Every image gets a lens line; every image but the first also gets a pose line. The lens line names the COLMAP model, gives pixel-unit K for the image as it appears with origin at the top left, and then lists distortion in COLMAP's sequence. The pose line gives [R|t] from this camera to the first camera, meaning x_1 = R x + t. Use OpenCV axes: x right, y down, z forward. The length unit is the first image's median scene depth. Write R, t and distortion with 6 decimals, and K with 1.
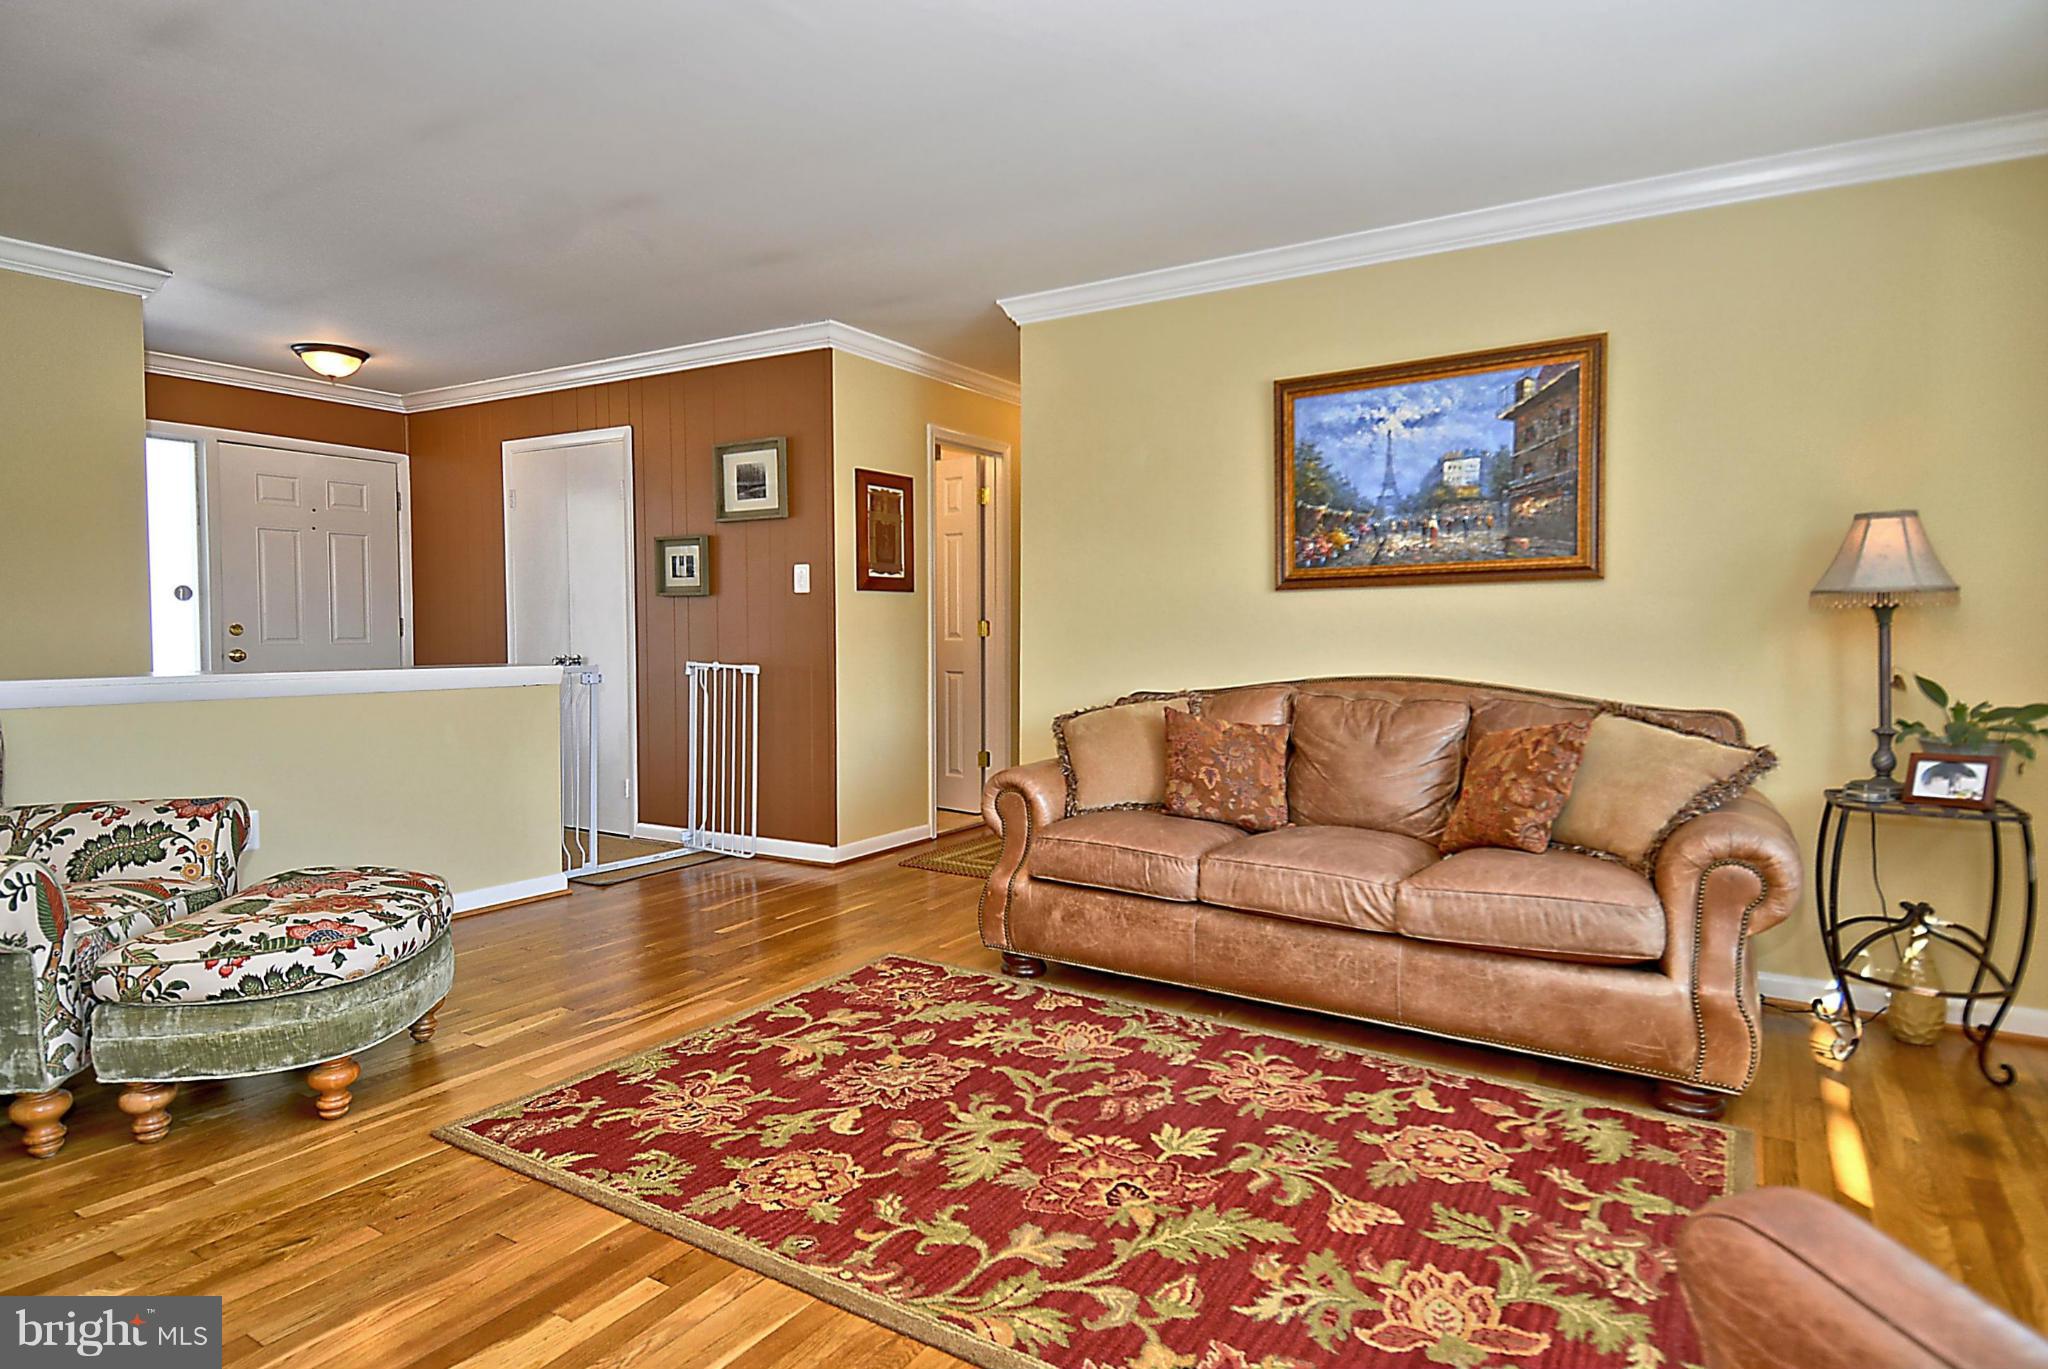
lens RADIAL K [[1107.4, 0, 1042.5], [0, 1107.4, 676.7], [0, 0, 1]] dist [0.076857, -0.057776]
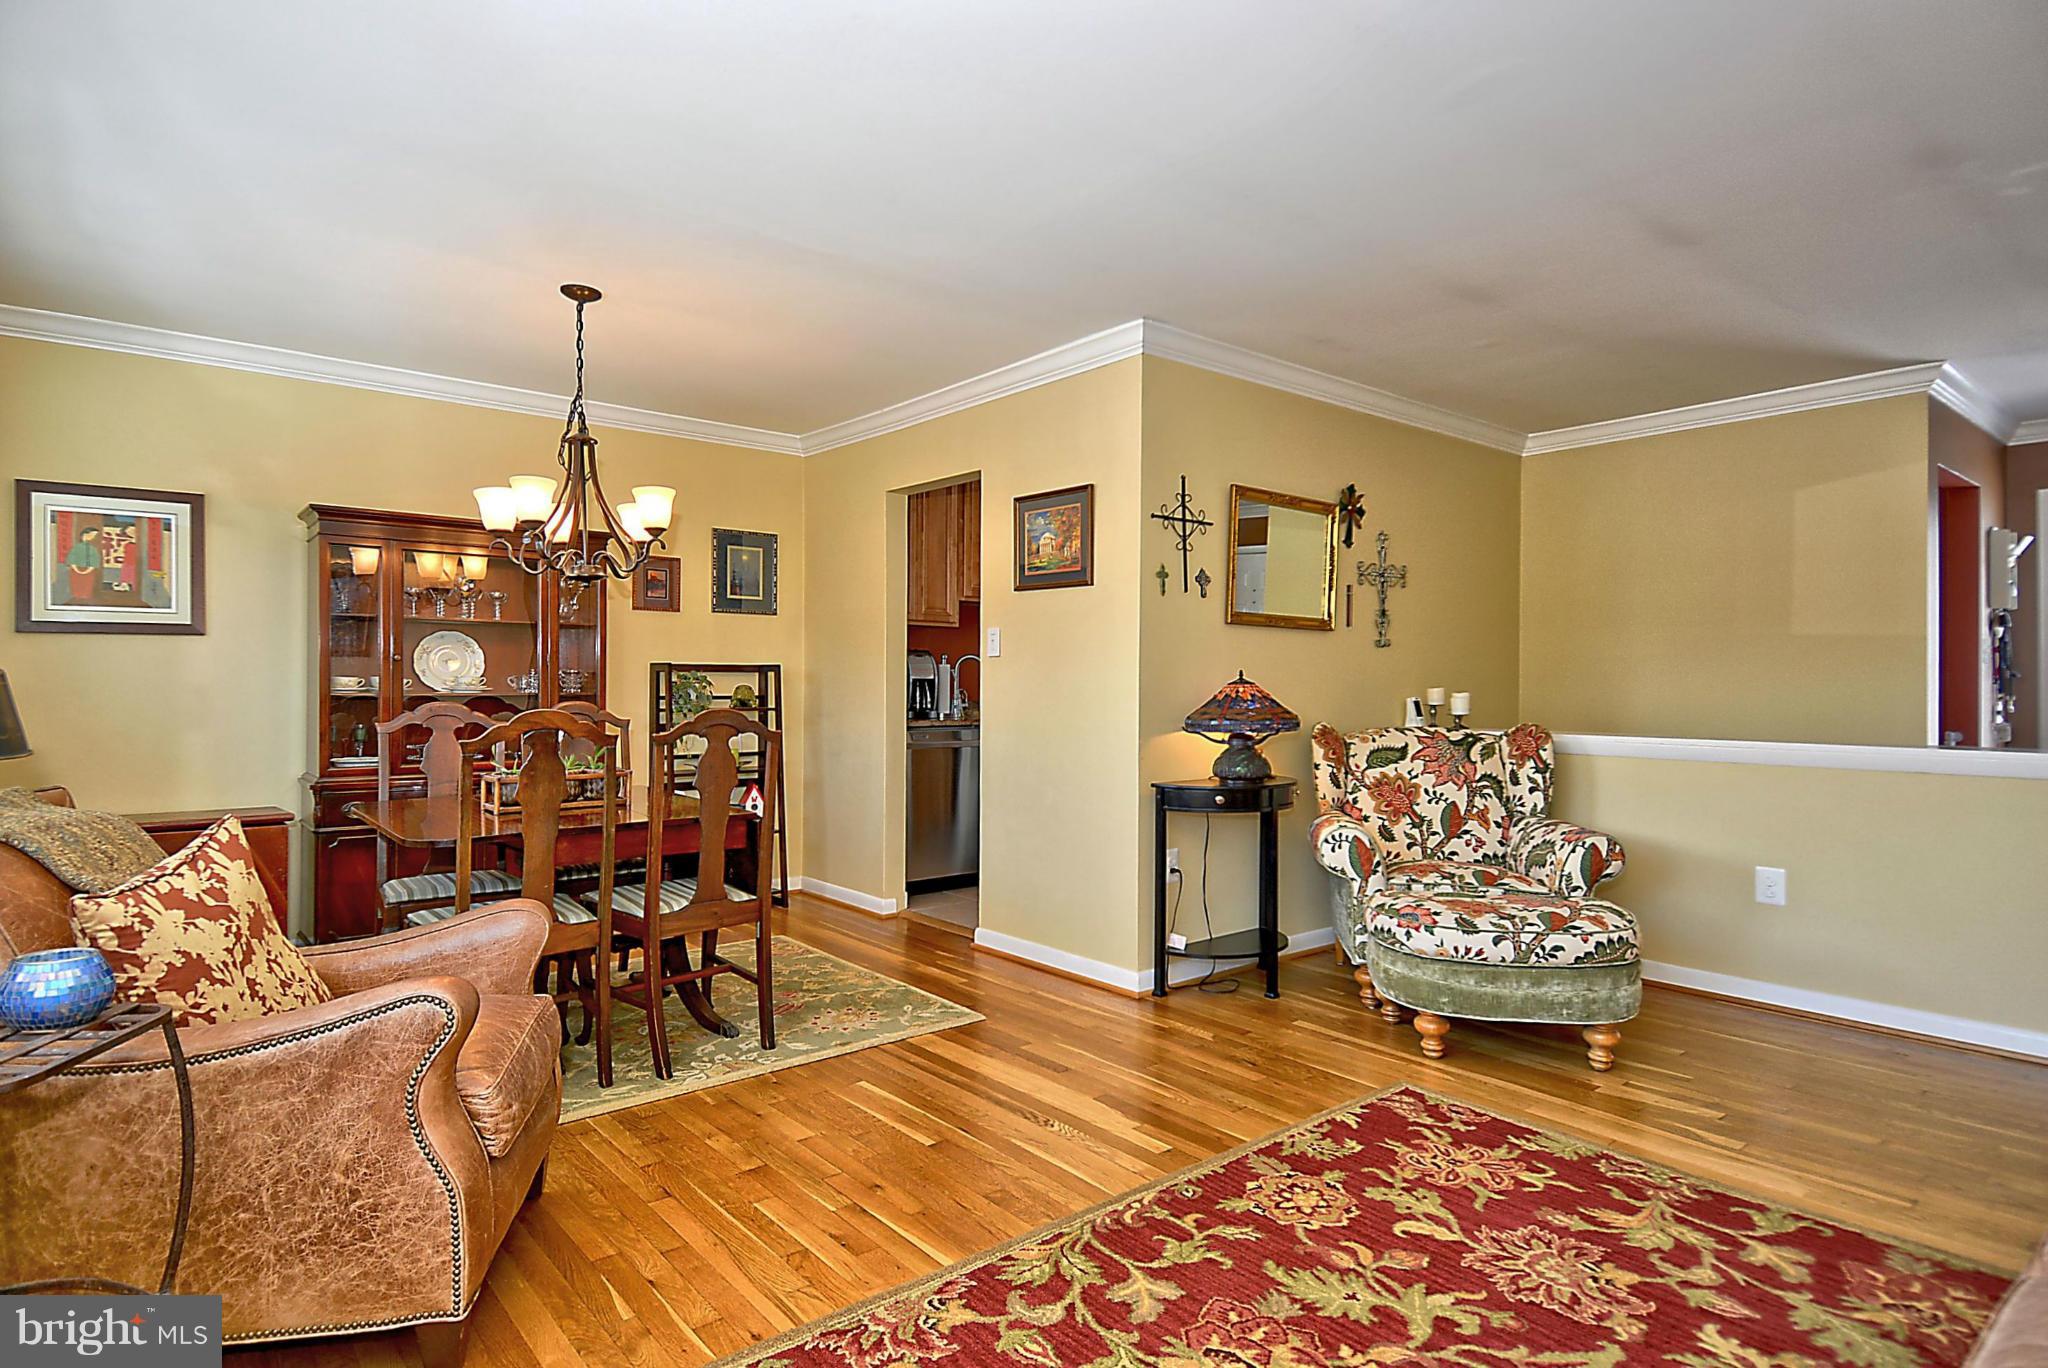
lens RADIAL K [[1107.4, 0, 1042.5], [0, 1107.4, 676.2], [0, 0, 1]] dist [0.076857, -0.057776]
pose [[-0.310929, -0.013314, -0.950340, 0.824897], [-0.050236, 0.998734, 0.002444, -0.049411], [0.949105, 0.048501, -0.311204, 0.972316]]
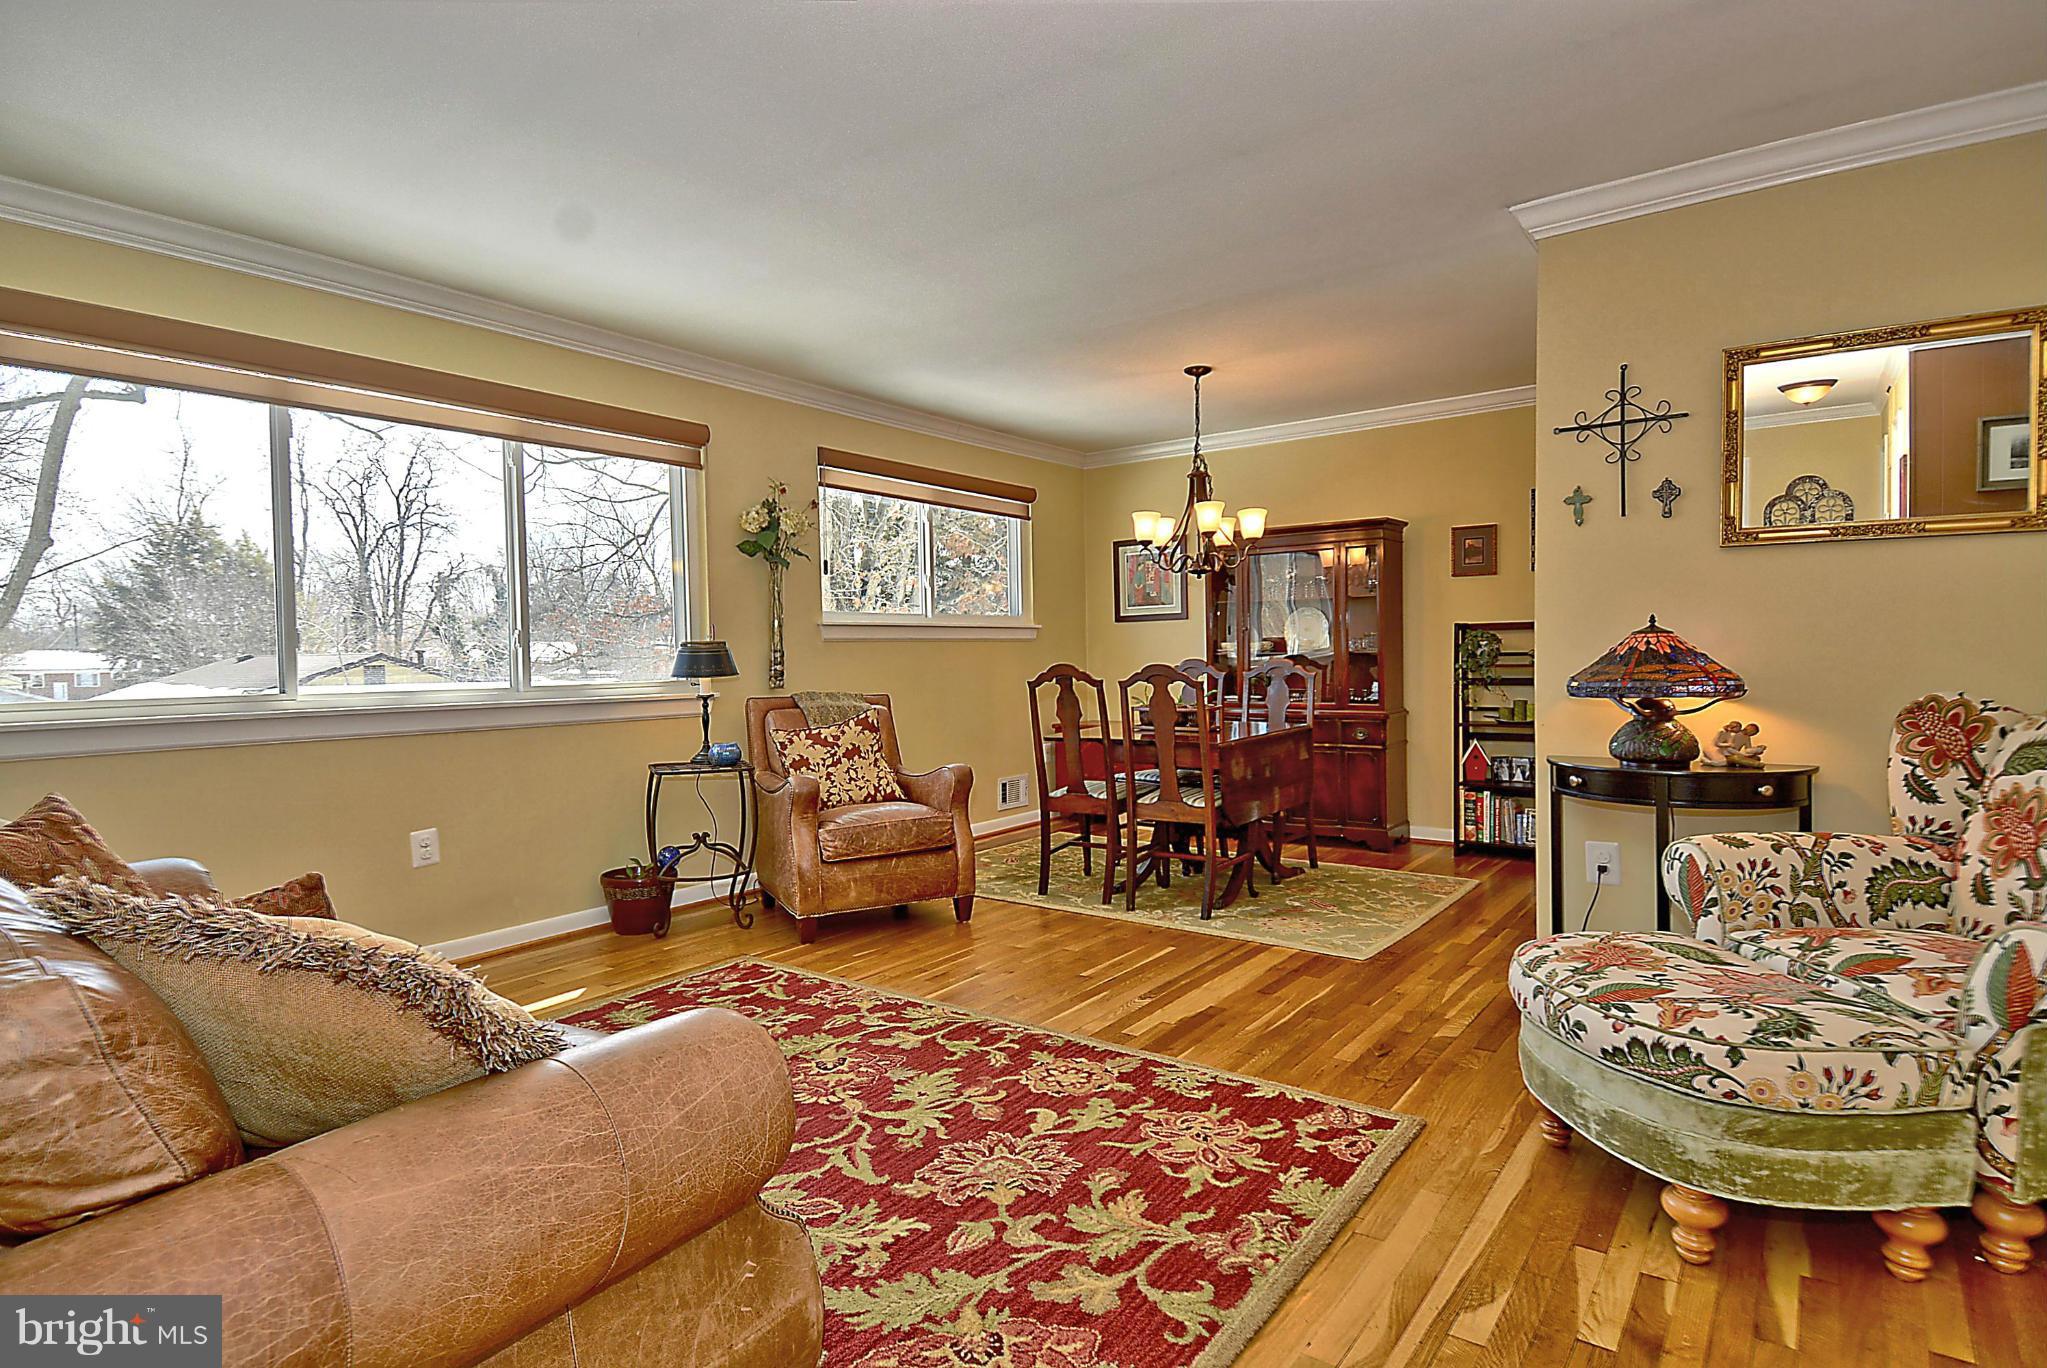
lens RADIAL K [[1077.1, 0, 1026.3], [0, 1077.1, 674.1], [0, 0, 1]] dist [0.078282, 0.000331]
pose [[-0.996692, 0.008671, 0.080808, -0.247677], [0.014176, 0.997598, 0.067806, -0.096568], [-0.080026, 0.068727, -0.994421, 2.011264]]
